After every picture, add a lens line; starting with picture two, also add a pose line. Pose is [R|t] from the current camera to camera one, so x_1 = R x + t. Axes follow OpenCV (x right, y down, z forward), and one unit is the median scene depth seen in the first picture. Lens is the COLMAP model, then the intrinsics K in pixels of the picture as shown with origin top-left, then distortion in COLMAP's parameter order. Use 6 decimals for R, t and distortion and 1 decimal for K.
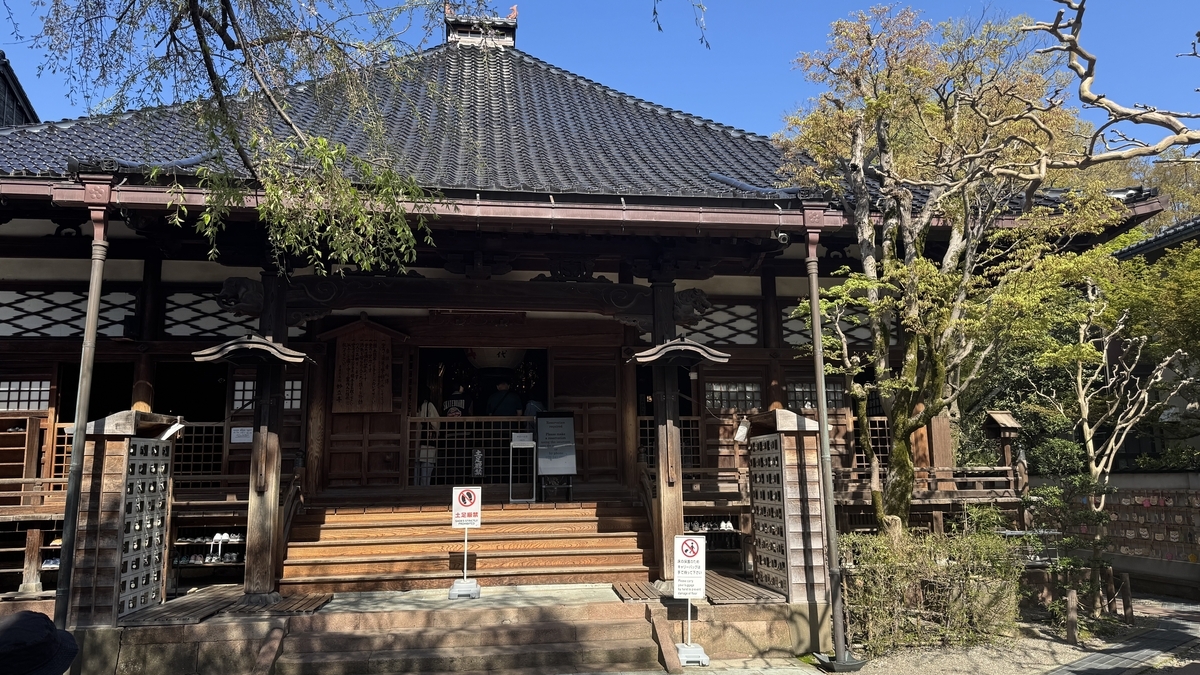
lens RADIAL K [[839.1, 0, 613.0], [0, 839.1, 331.4], [0, 0, 1]] dist [0.075309, -0.095674]
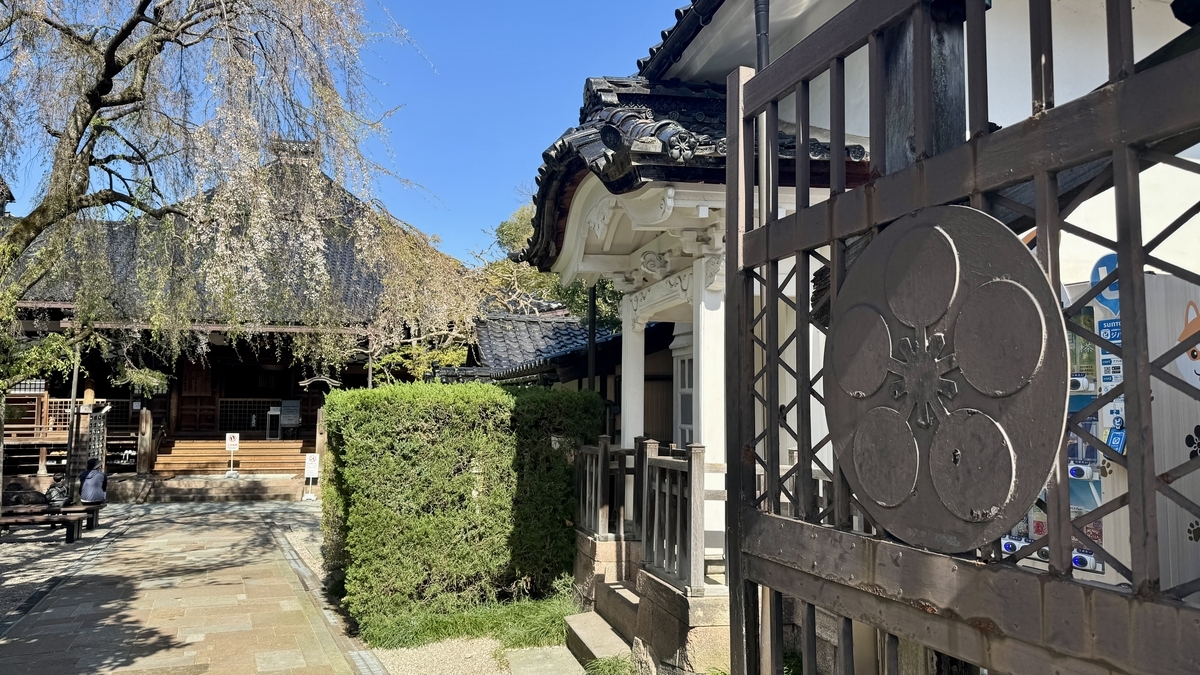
lens RADIAL K [[839.1, 0, 595.0], [0, 839.1, 337.0], [0, 0, 1]] dist [0.075309, -0.095674]
pose [[0.998016, 0.024512, 0.057996, 0.634662], [-0.029463, 0.995849, 0.086118, -0.292491], [-0.055644, -0.087656, 0.994596, -1.284464]]
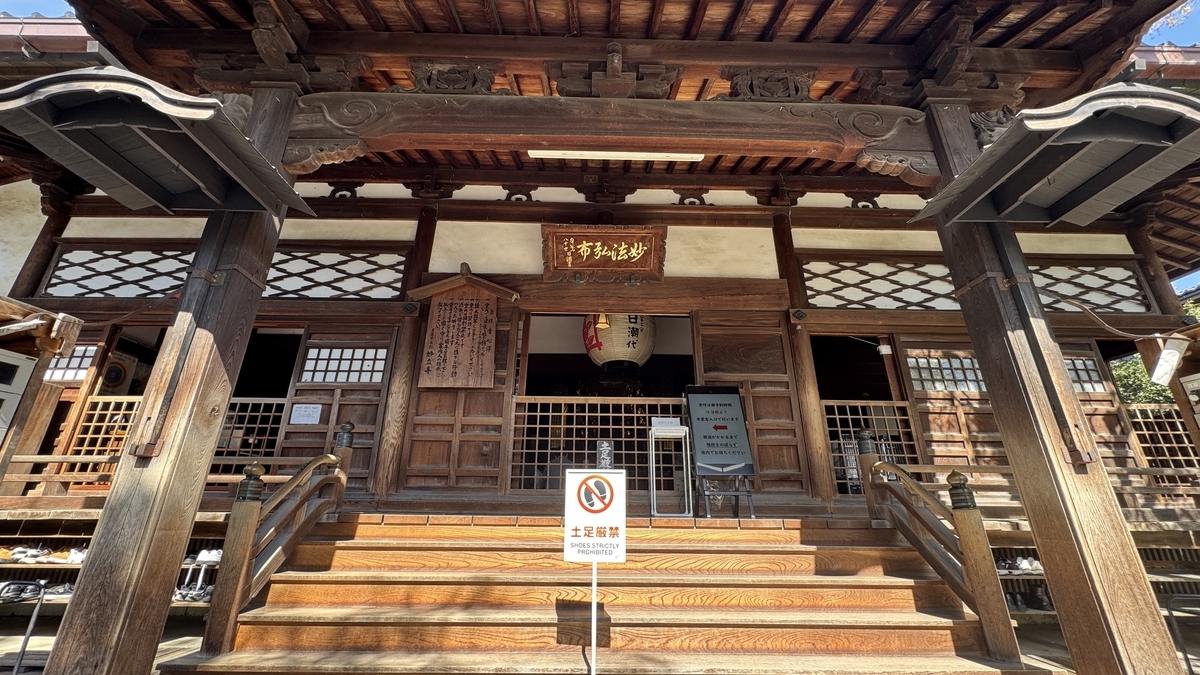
lens RADIAL K [[476.8, 0, 600.1], [0, 476.8, 334.8], [0, 0, 1]] dist [-0.006033, 0.000853]
pose [[0.990184, -0.028413, -0.136852, -0.118788], [0.001806, 0.981639, -0.190740, 0.145157], [0.139759, 0.188620, 0.972054, 0.653516]]
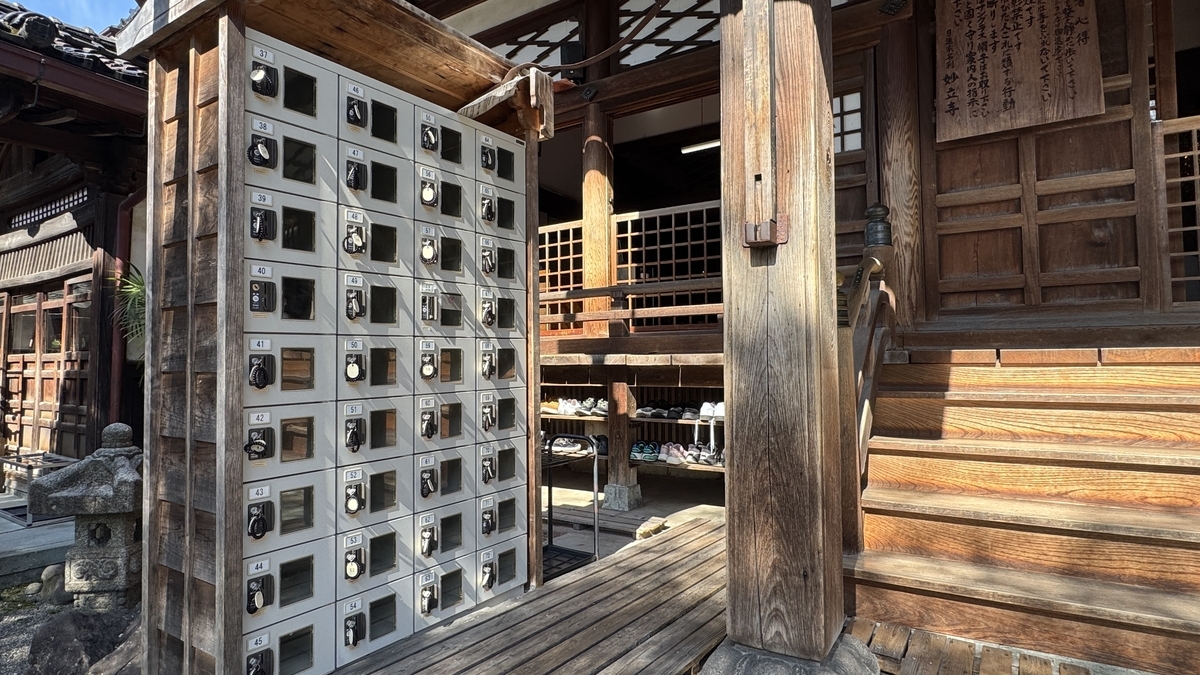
lens RADIAL K [[634.9, 0, 591.4], [0, 634.9, 338.3], [0, 0, 1]] dist [-0.004884, -0.000175]
pose [[0.747548, -0.018936, -0.663938, -0.275620], [0.106130, 0.990156, 0.091255, 0.161226], [0.655675, -0.138681, 0.742198, 0.691767]]
